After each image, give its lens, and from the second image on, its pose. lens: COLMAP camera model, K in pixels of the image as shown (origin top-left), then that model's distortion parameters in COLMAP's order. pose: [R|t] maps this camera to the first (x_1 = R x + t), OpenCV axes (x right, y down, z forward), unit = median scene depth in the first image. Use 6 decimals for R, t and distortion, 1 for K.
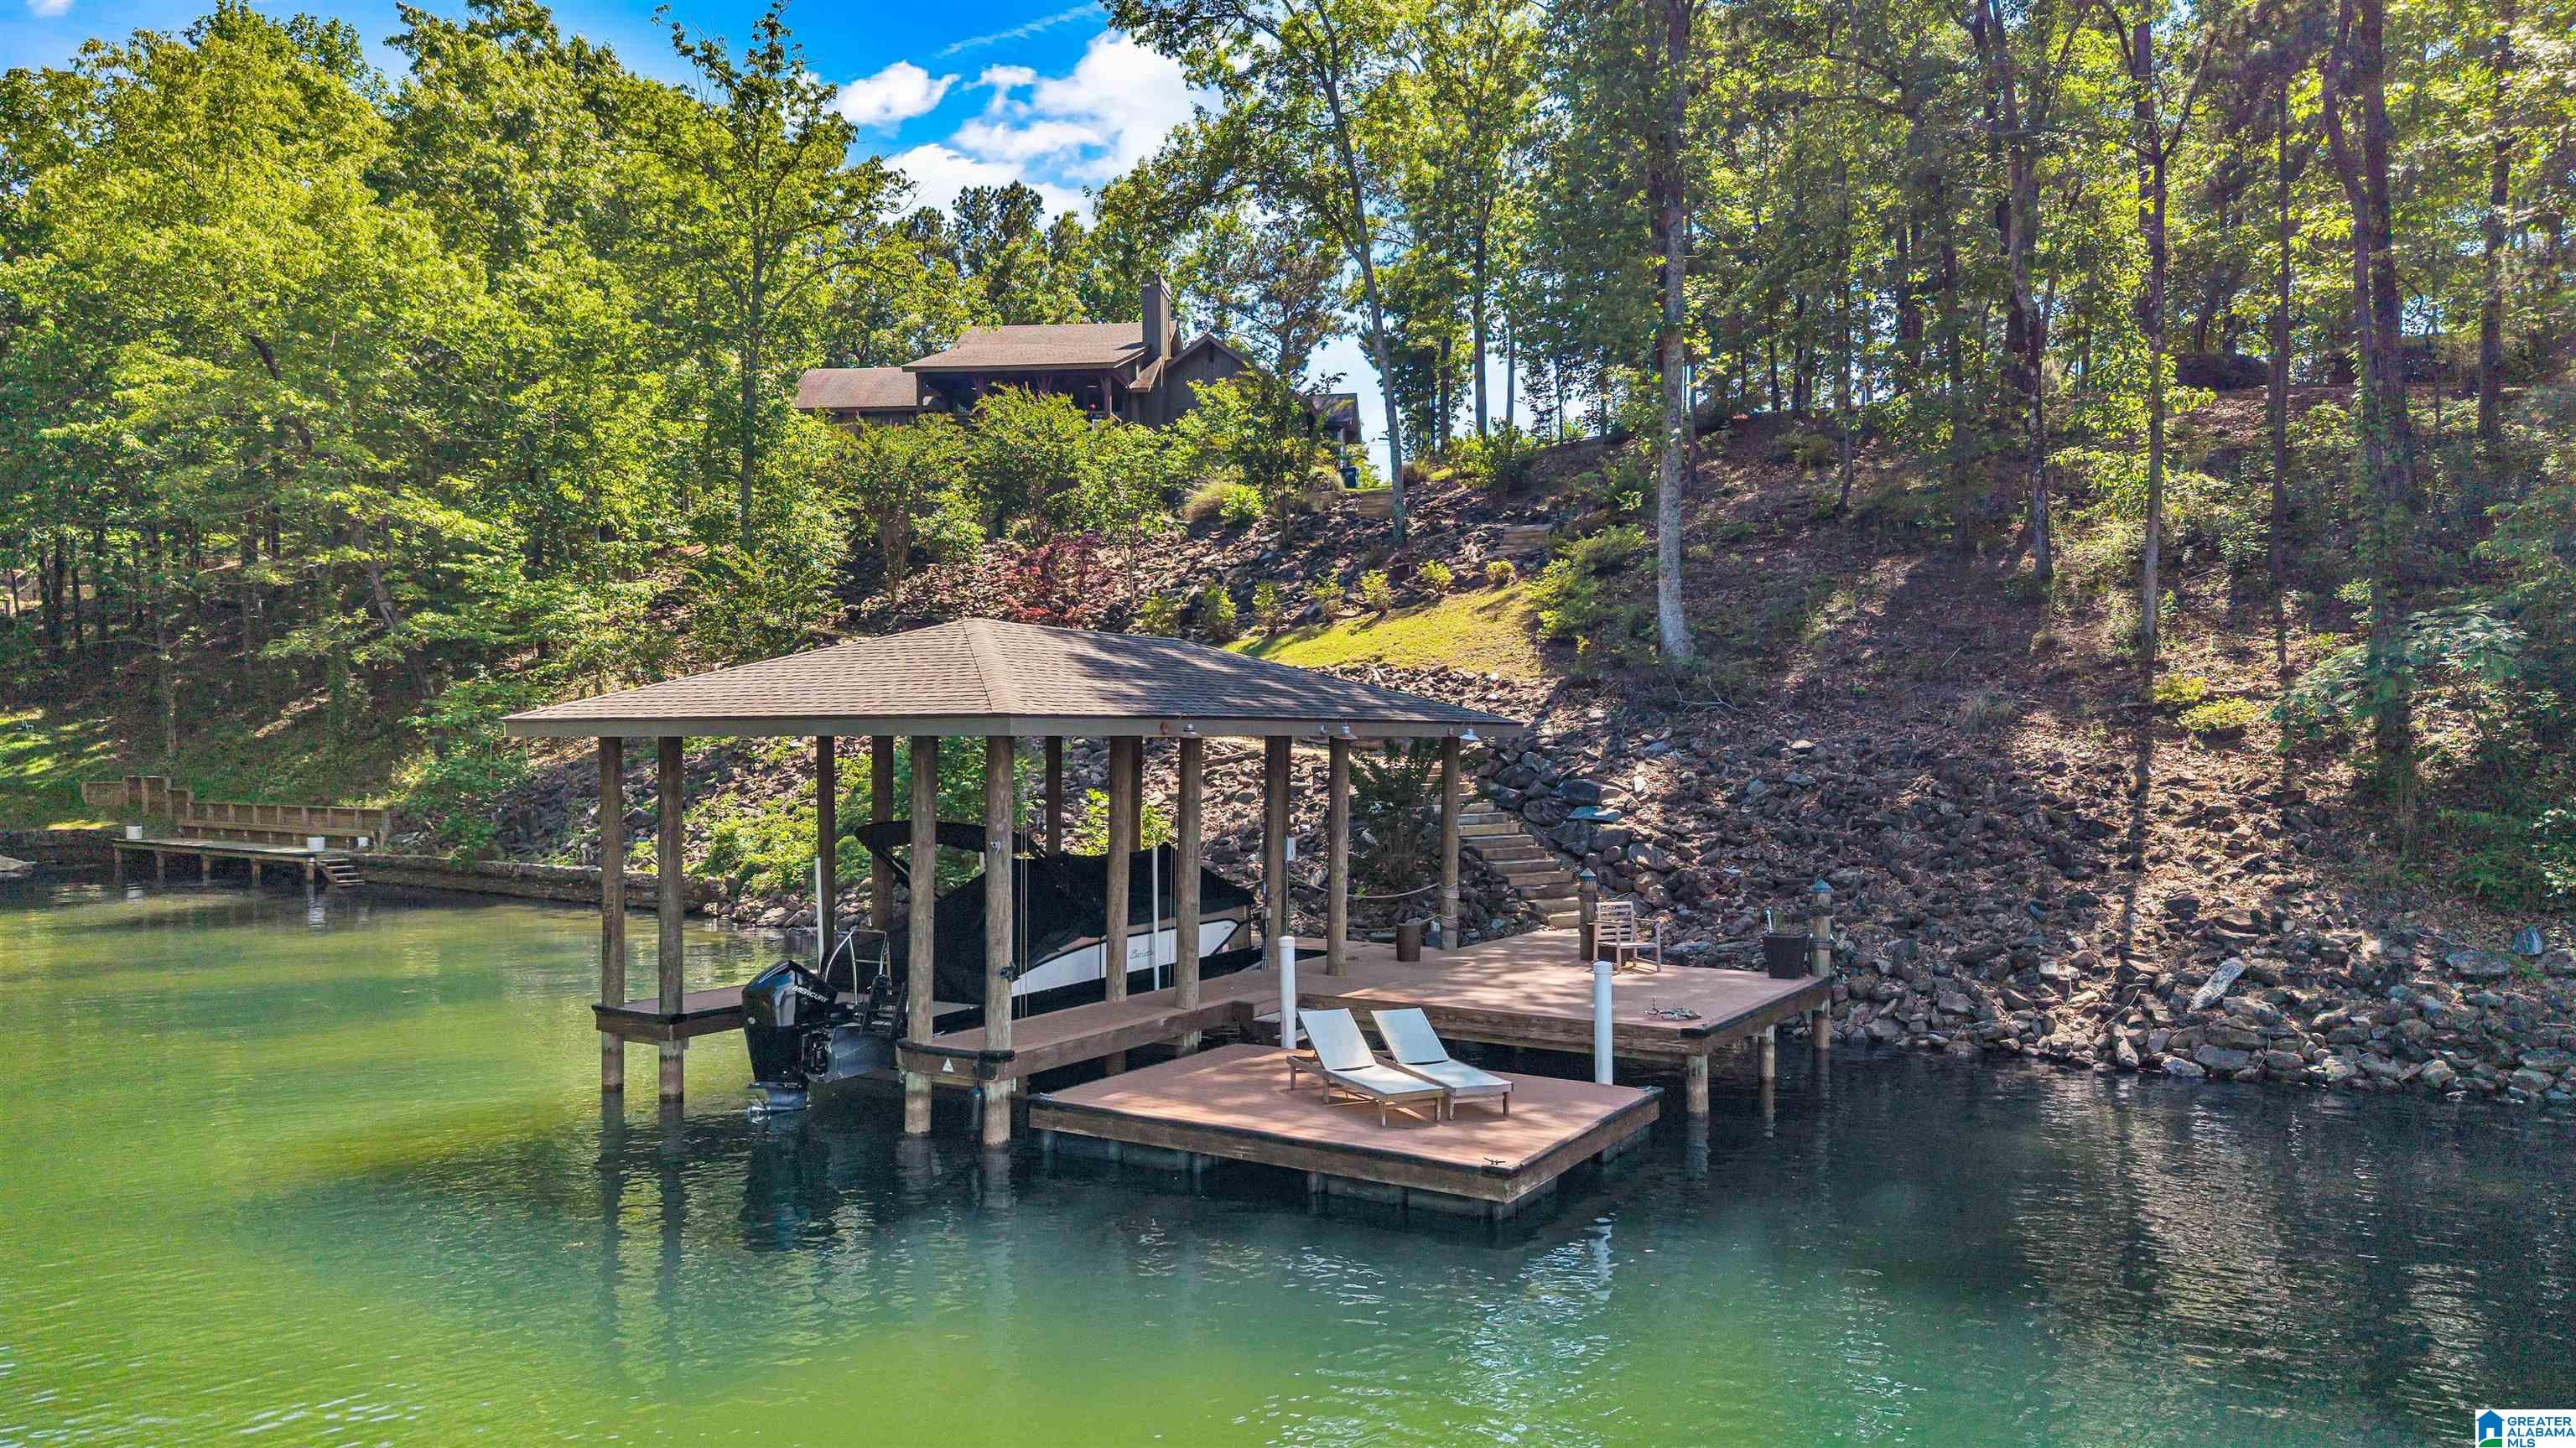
lens RADIAL K [[1779.5, 0, 1288.0], [0, 1779.5, 724.0], [0, 0, 1]] dist [0.003582, -0.003539]
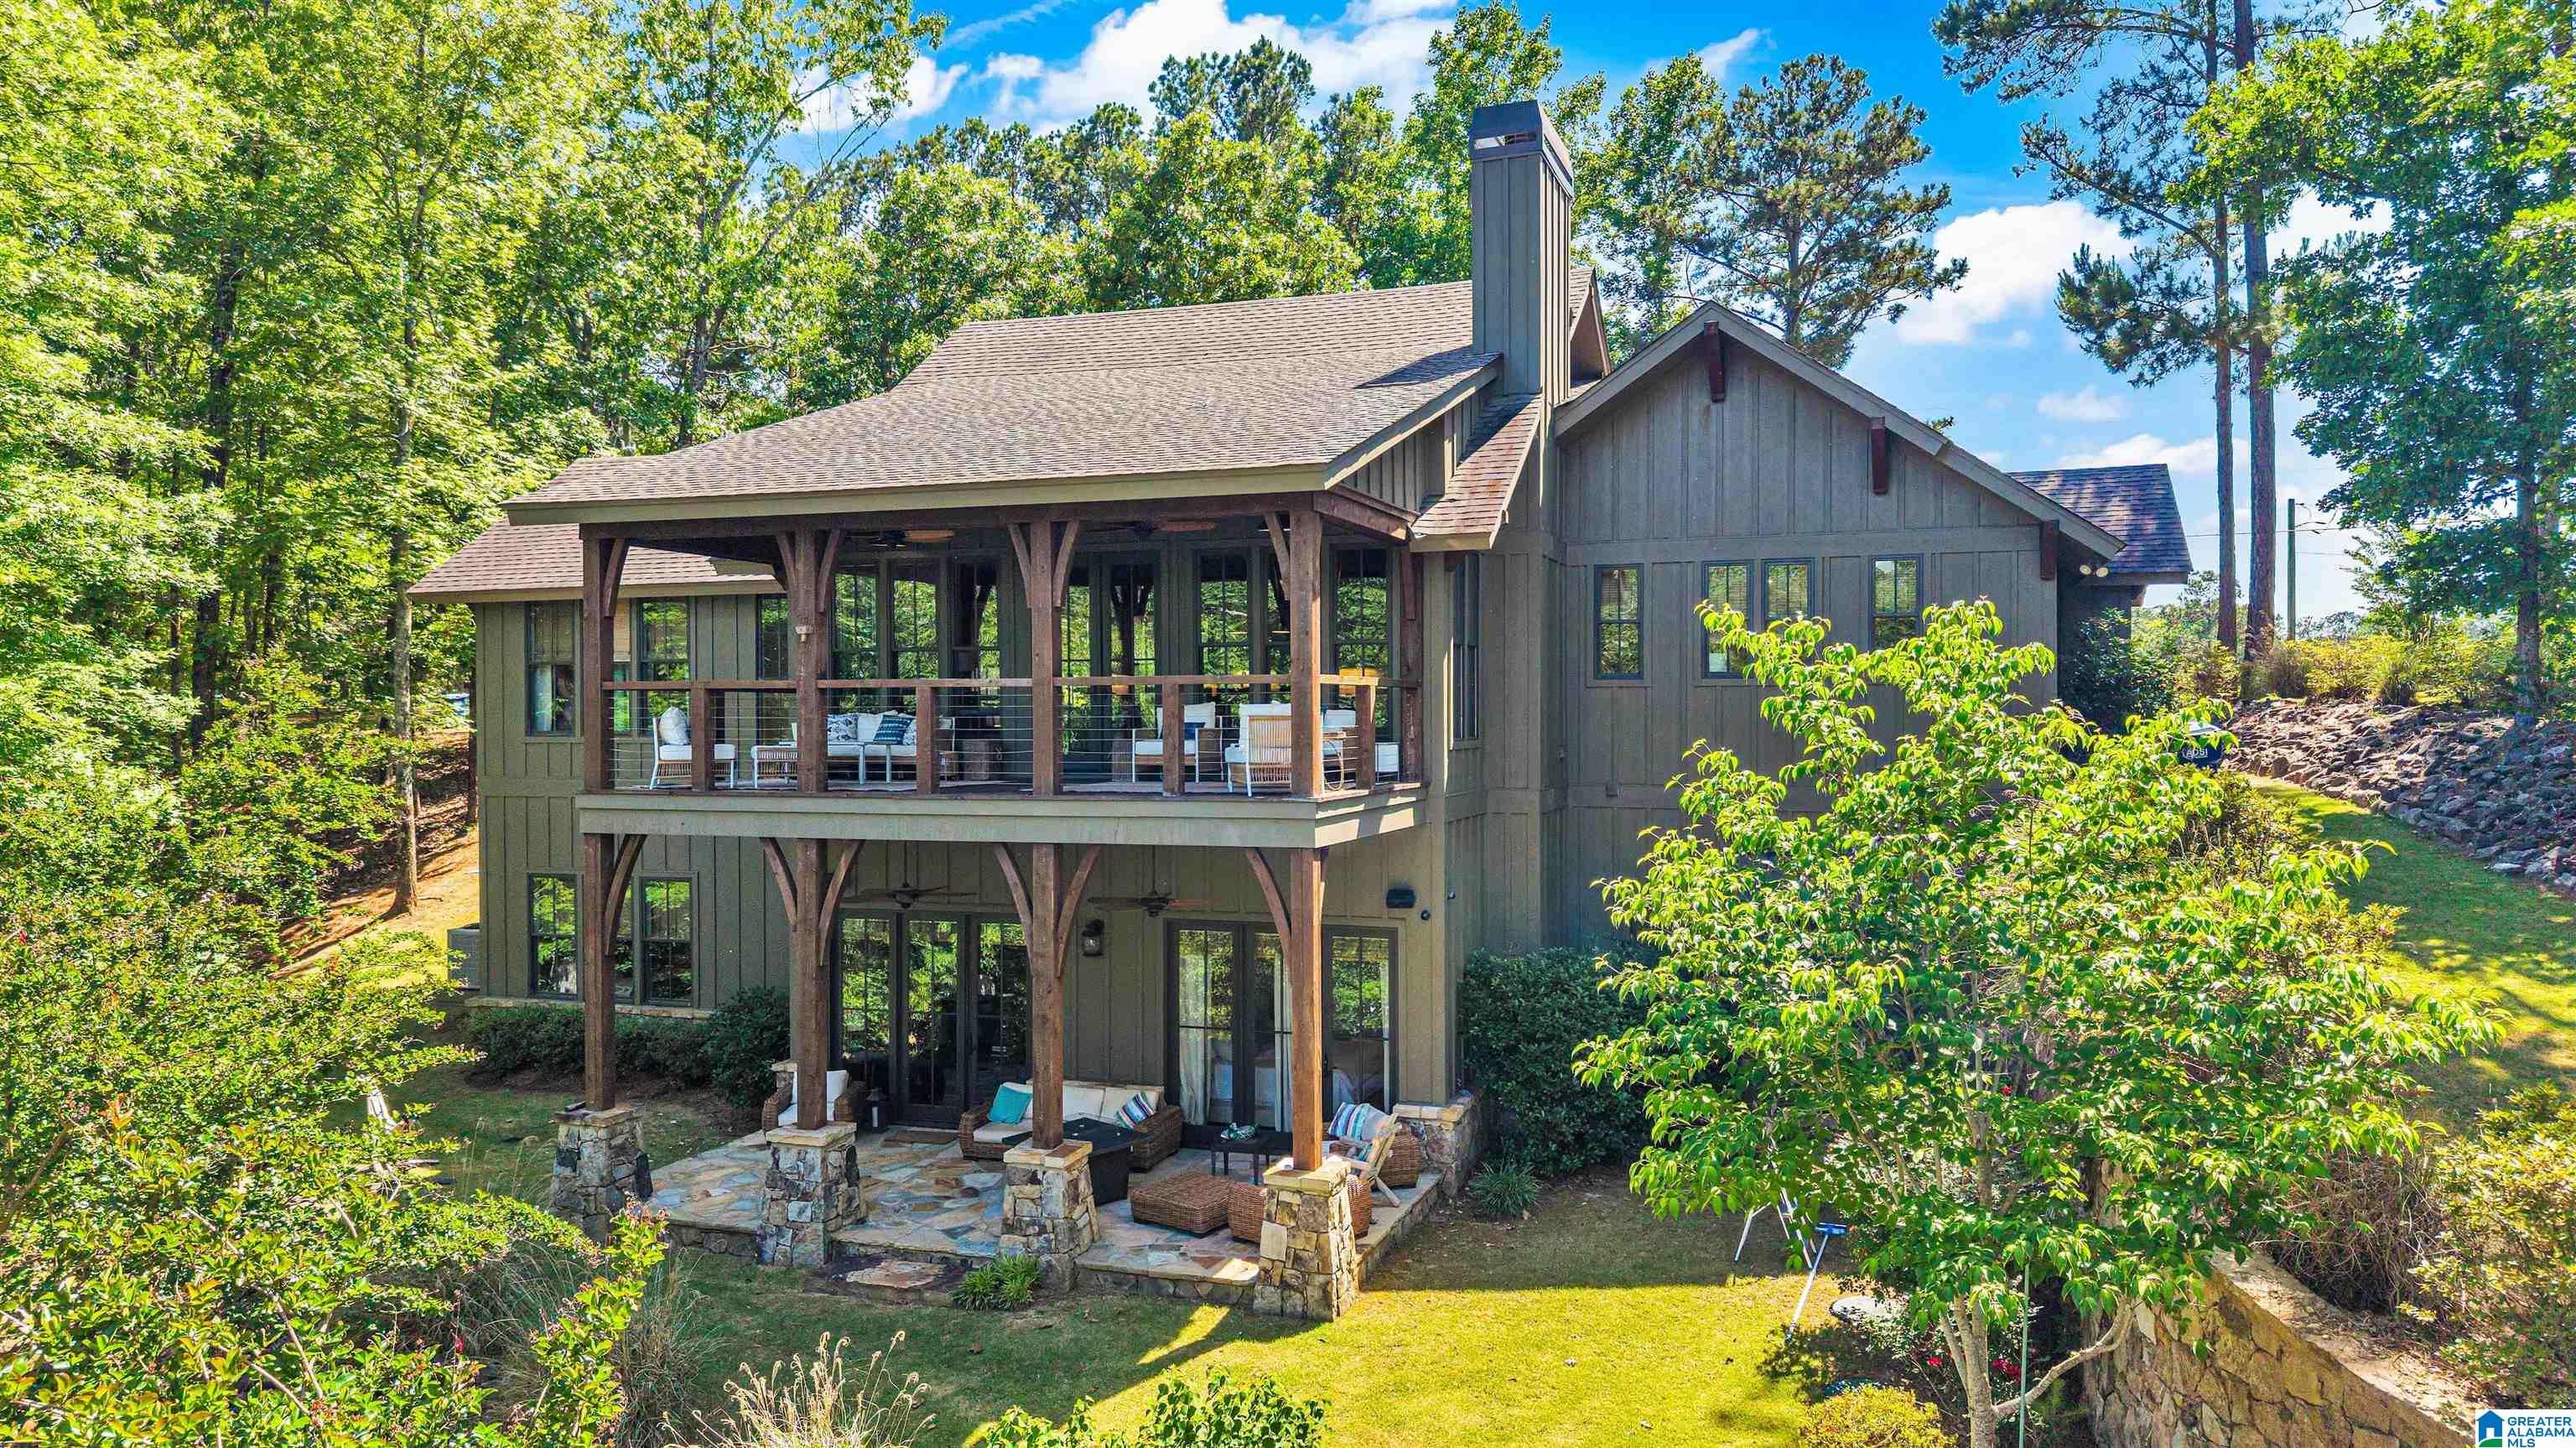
lens RADIAL K [[1779.5, 0, 1288.0], [0, 1779.5, 724.0], [0, 0, 1]] dist [0.003582, -0.003539]
pose [[0.977252, -0.009904, -0.211850, -0.118768], [0.012887, 0.999836, 0.012701, -0.369429], [0.211689, -0.015142, 0.977220, 1.667494]]
